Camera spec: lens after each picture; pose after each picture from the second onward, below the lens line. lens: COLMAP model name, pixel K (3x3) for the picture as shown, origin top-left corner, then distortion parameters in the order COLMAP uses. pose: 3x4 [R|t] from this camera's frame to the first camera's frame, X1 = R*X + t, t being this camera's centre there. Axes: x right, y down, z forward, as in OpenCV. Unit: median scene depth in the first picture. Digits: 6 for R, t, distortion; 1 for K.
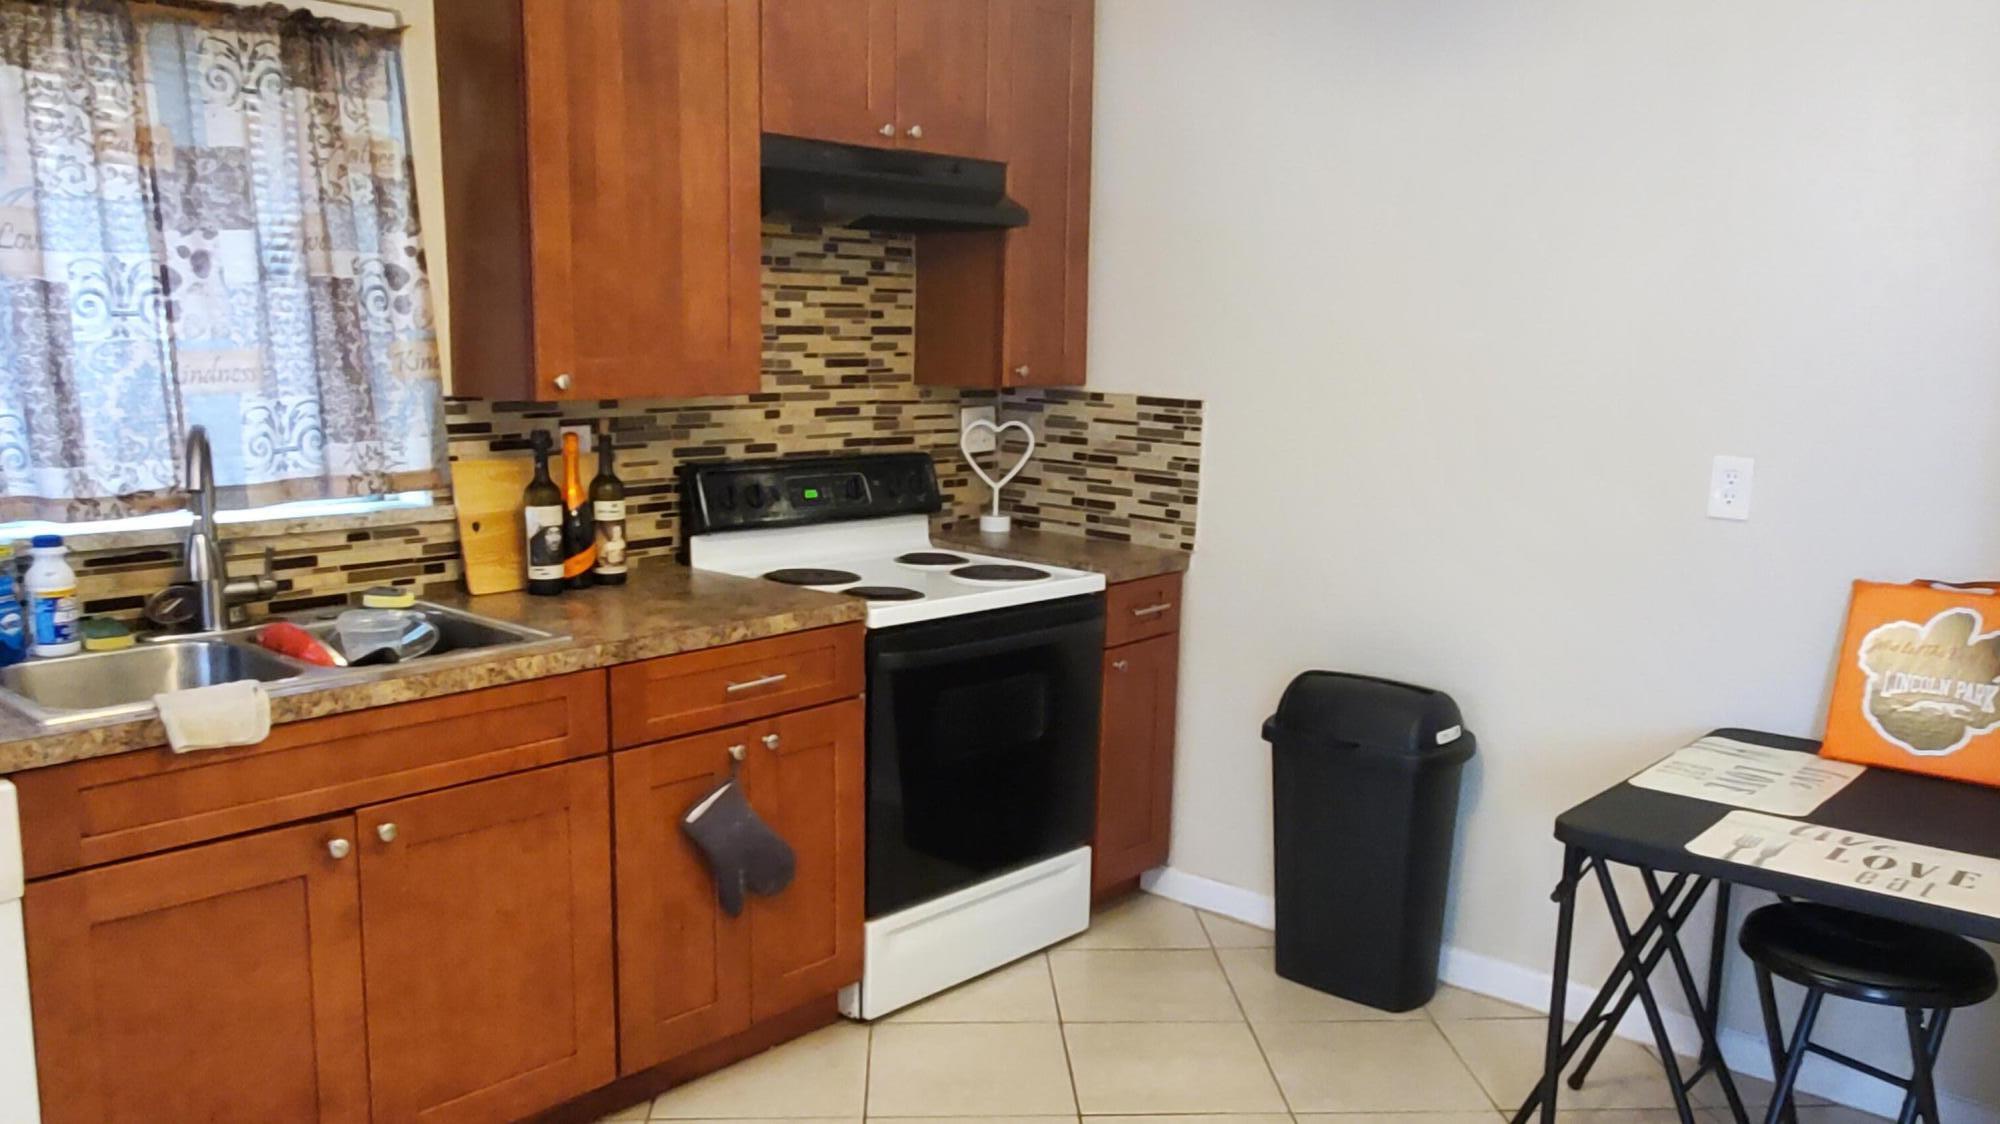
lens RADIAL K [[1570.2, 0, 986.4], [0, 1570.2, 589.0], [0, 0, 1]] dist [0.000271, 0.019252]
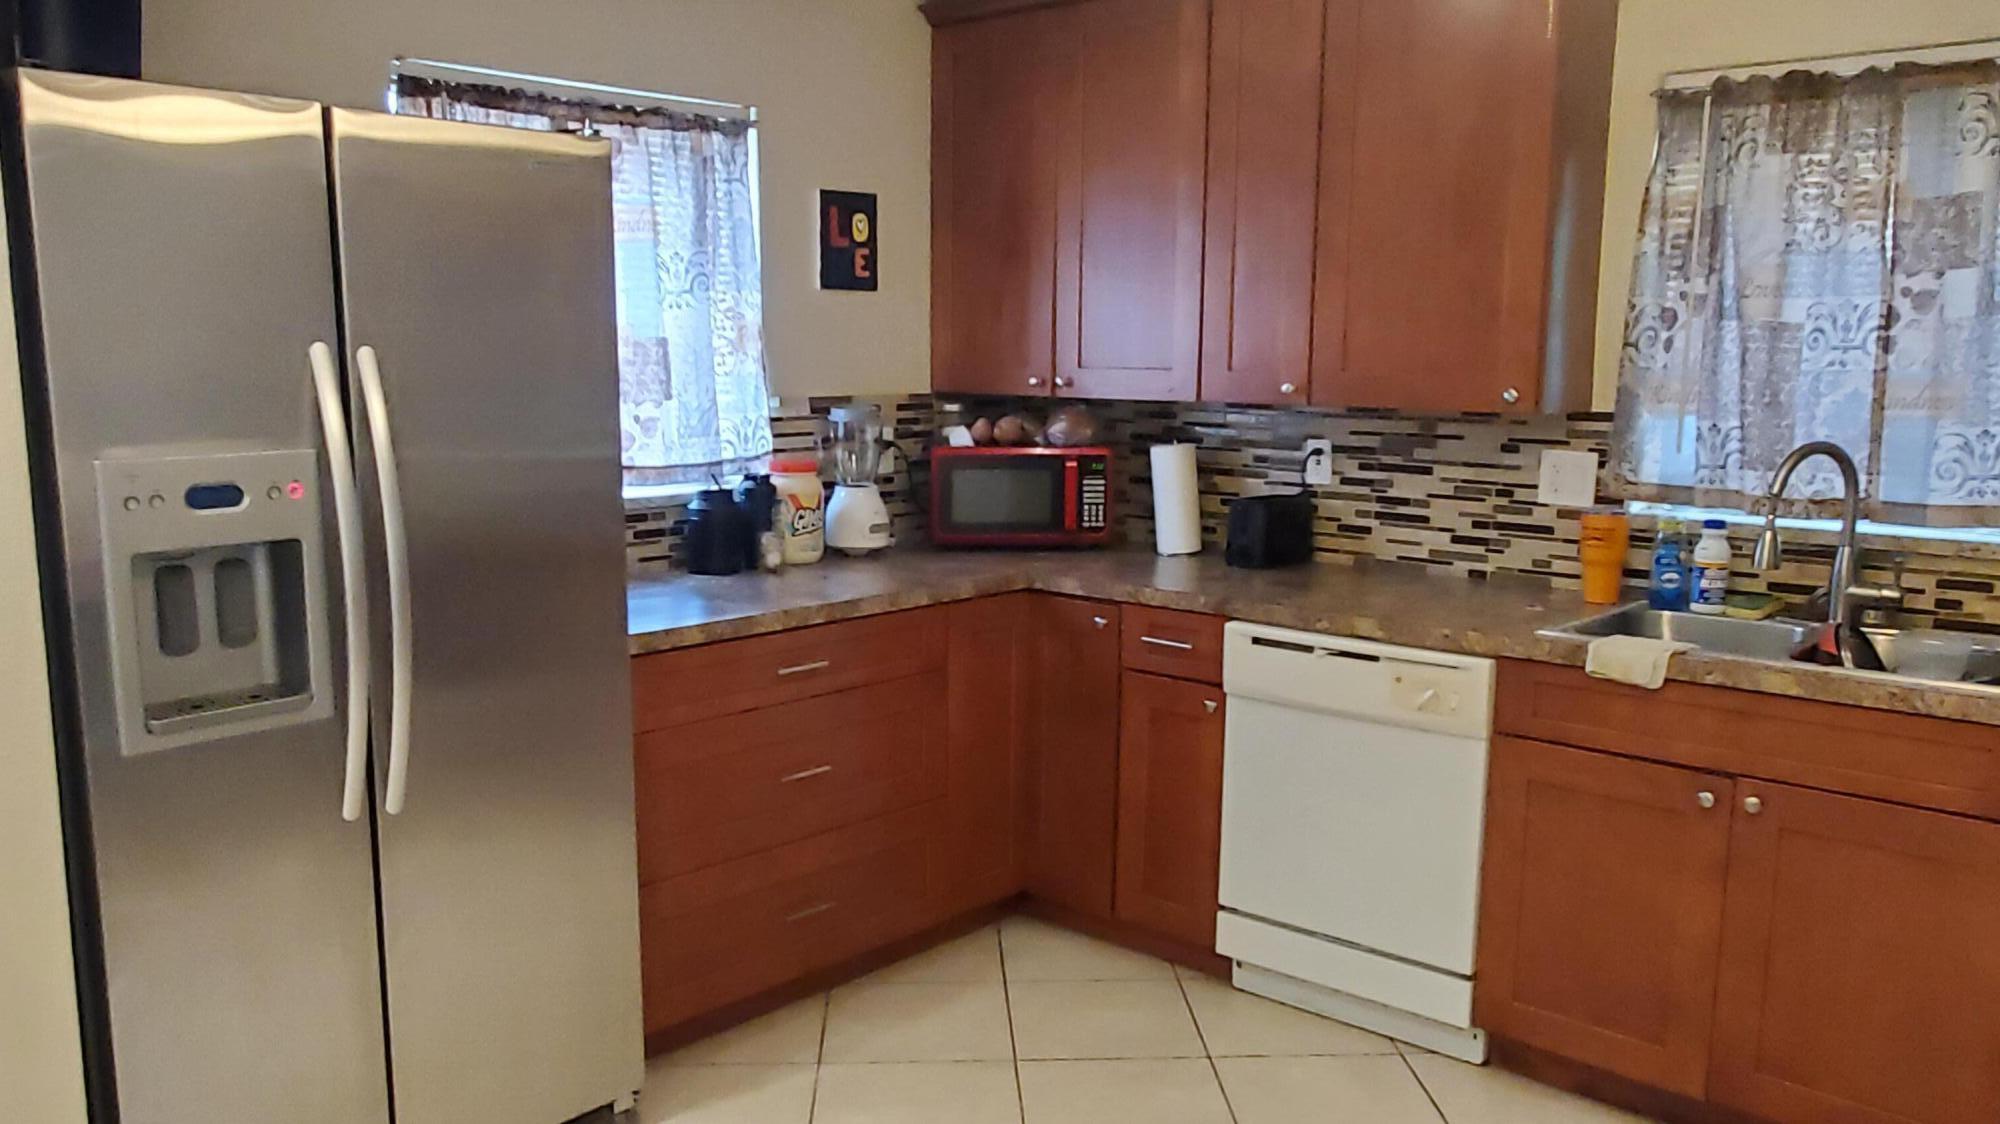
lens RADIAL K [[1570.2, 0, 1022.1], [0, 1570.2, 594.7], [0, 0, 1]] dist [0.000271, 0.019252]
pose [[0.025207, 0.146645, -0.988868, 0.560455], [-0.175089, 0.974540, 0.140057, -0.046167], [0.984230, 0.169609, 0.050241, 0.326477]]
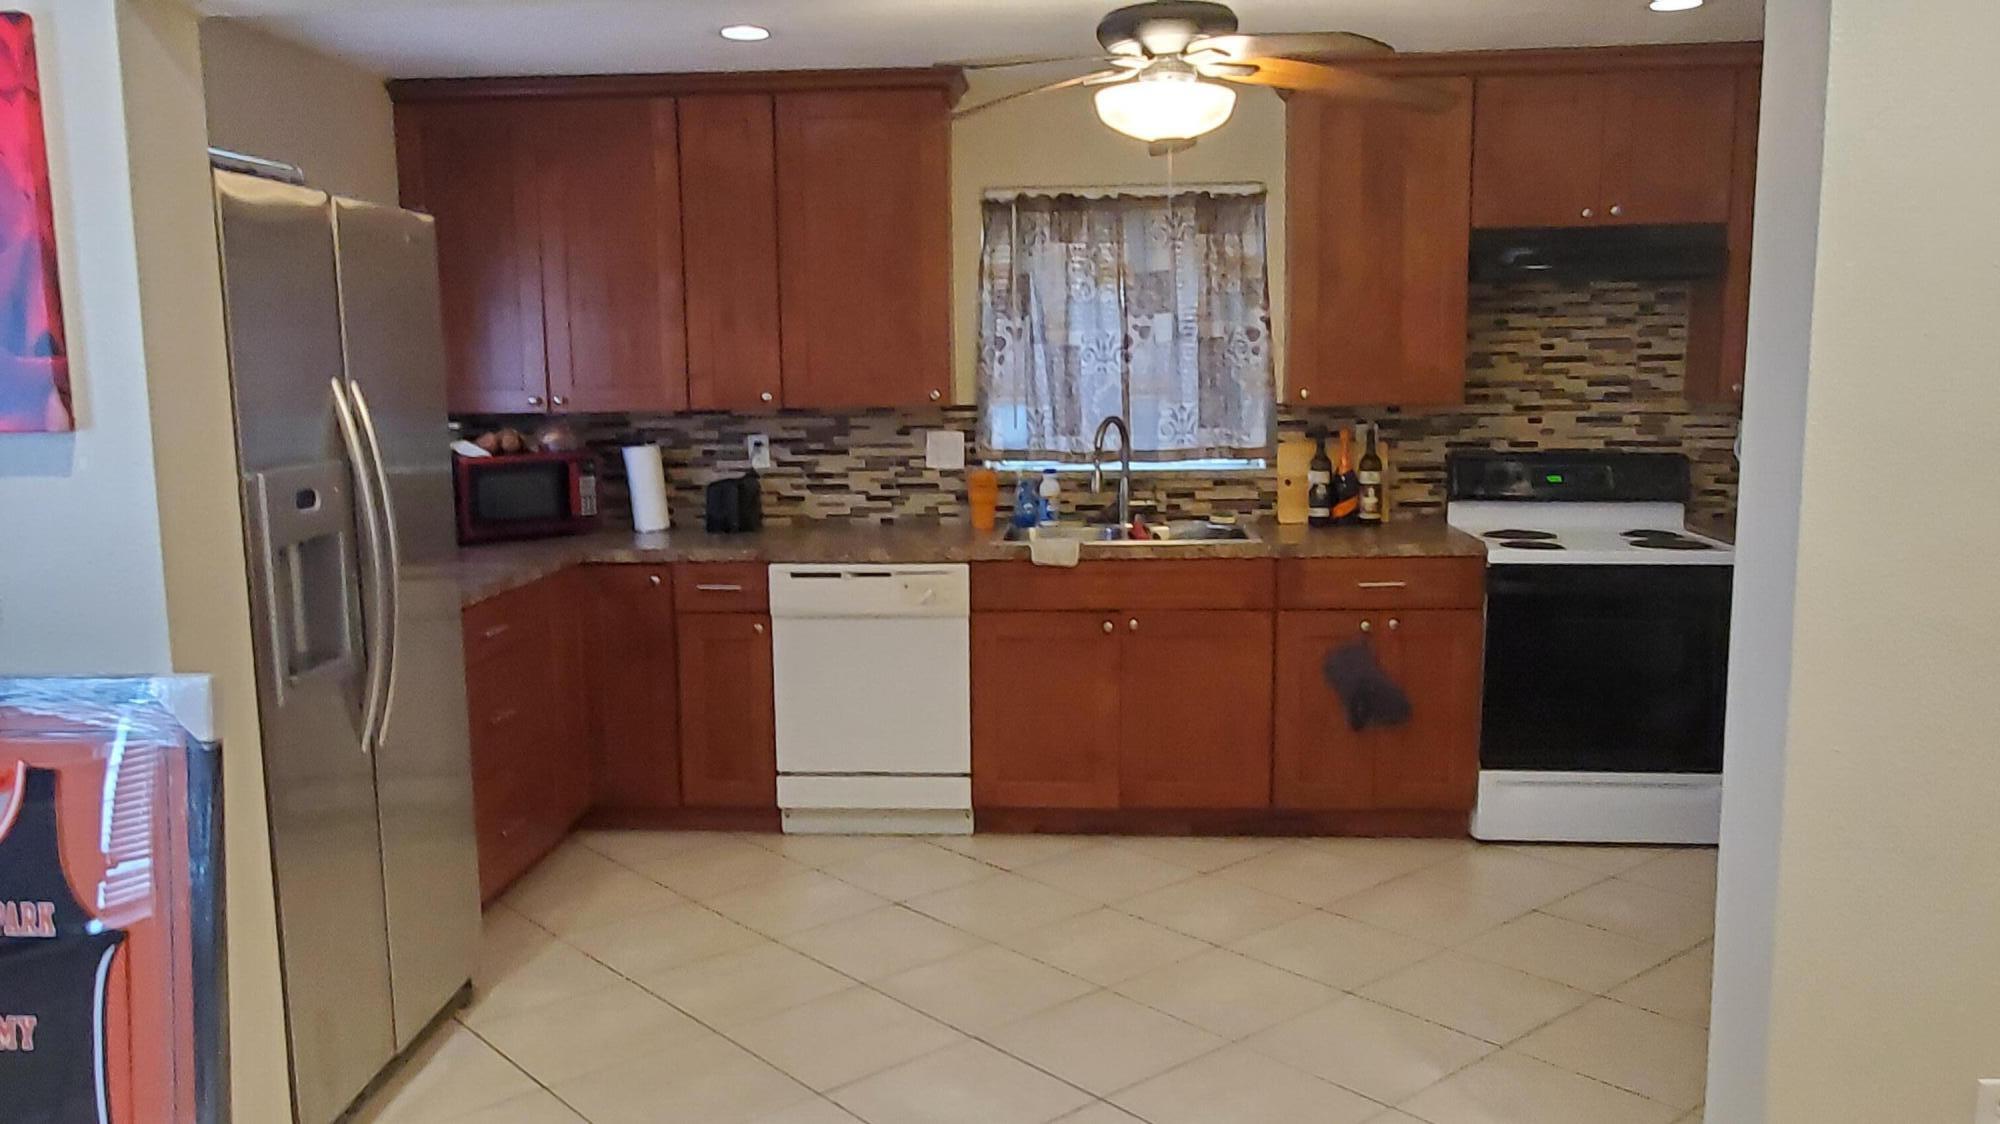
lens RADIAL K [[1570.2, 0, 1009.7], [0, 1570.2, 569.7], [0, 0, 1]] dist [0.000271, 0.019252]
pose [[0.625567, 0.082737, -0.775771, 0.819067], [-0.108709, 0.993904, 0.018341, 0.055421], [0.772560, 0.072859, 0.630748, -0.274048]]
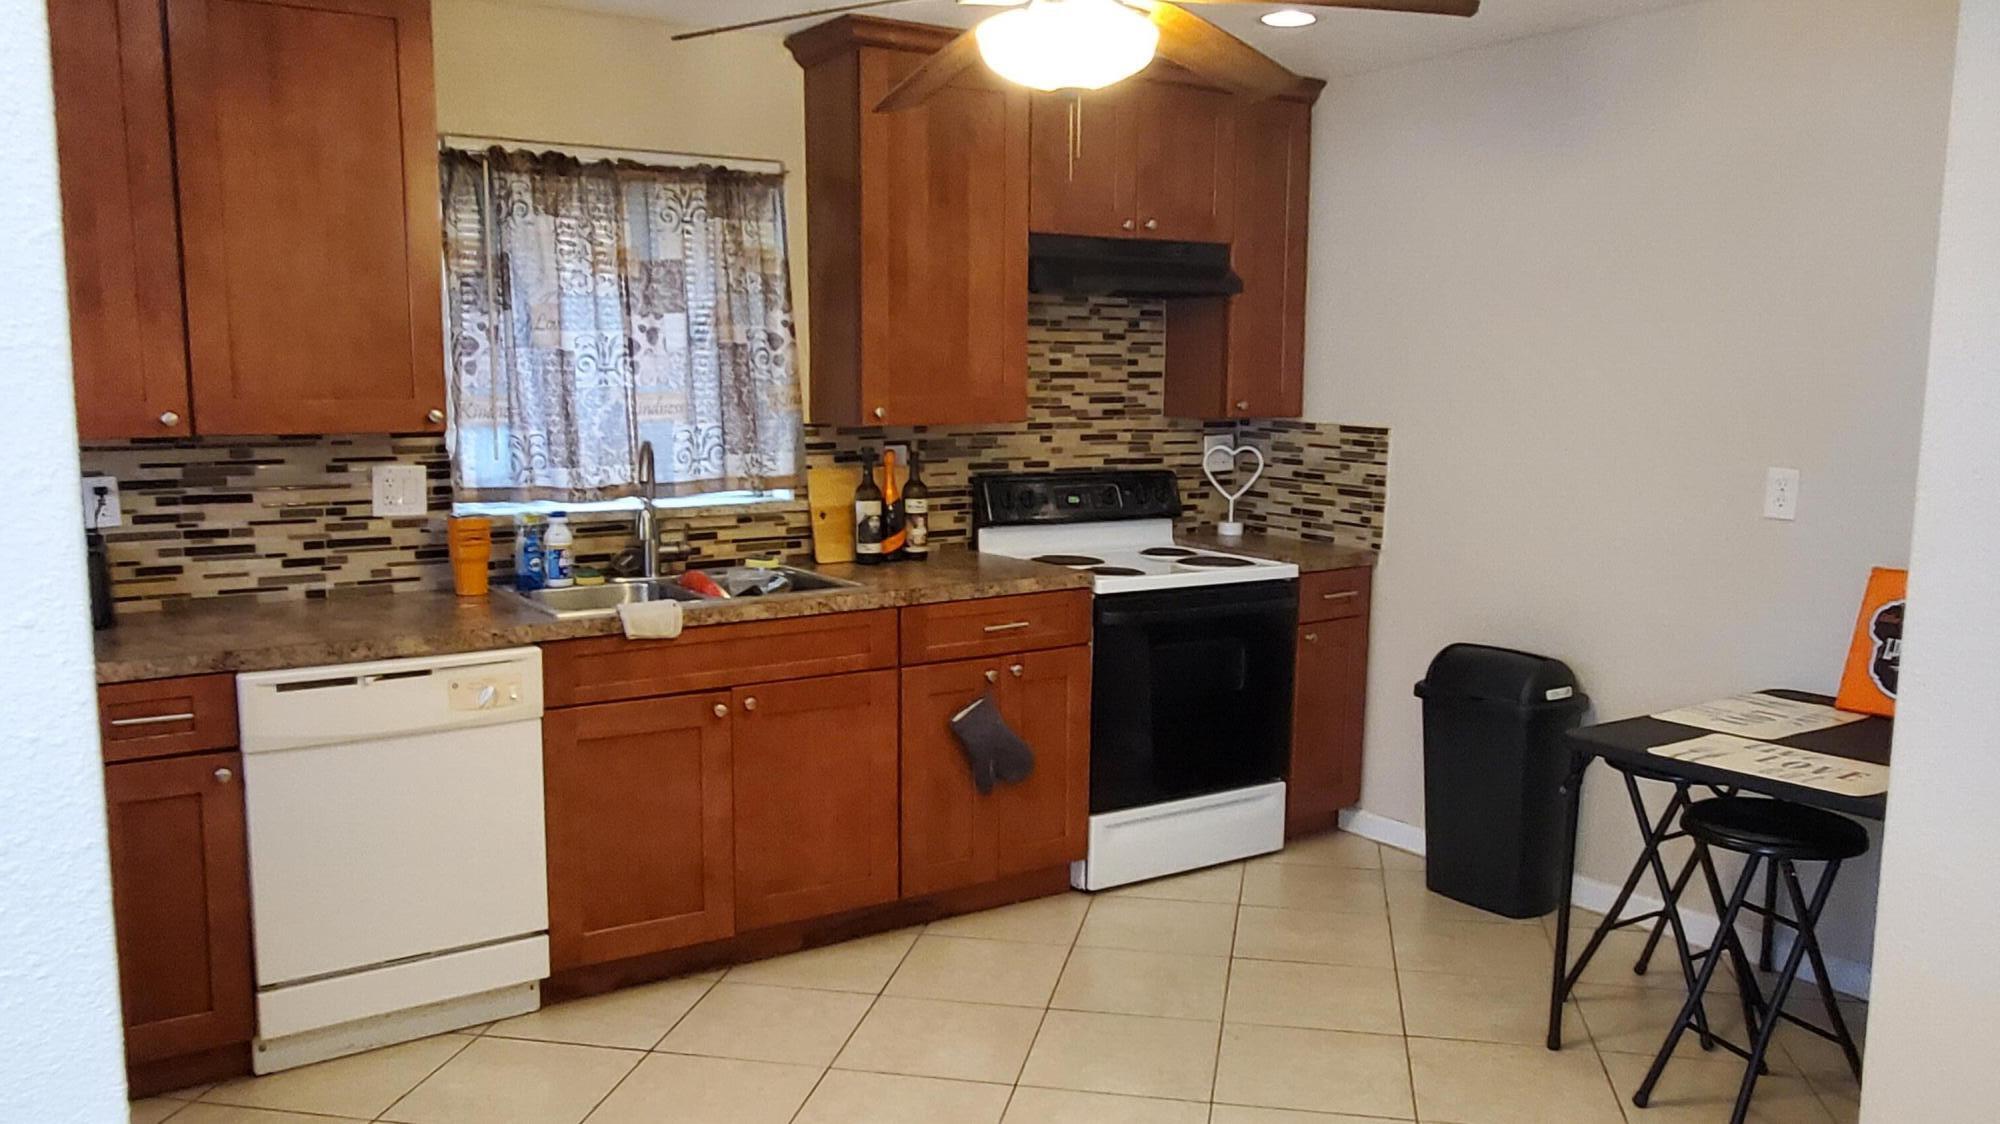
lens RADIAL K [[1570.2, 0, 987.5], [0, 1570.2, 579.7], [0, 0, 1]] dist [0.000271, 0.019252]
pose [[0.969888, 0.021062, -0.242640, 0.171480], [-0.029330, 0.999104, -0.030512, 0.059645], [0.241780, 0.036710, 0.969636, -0.351050]]
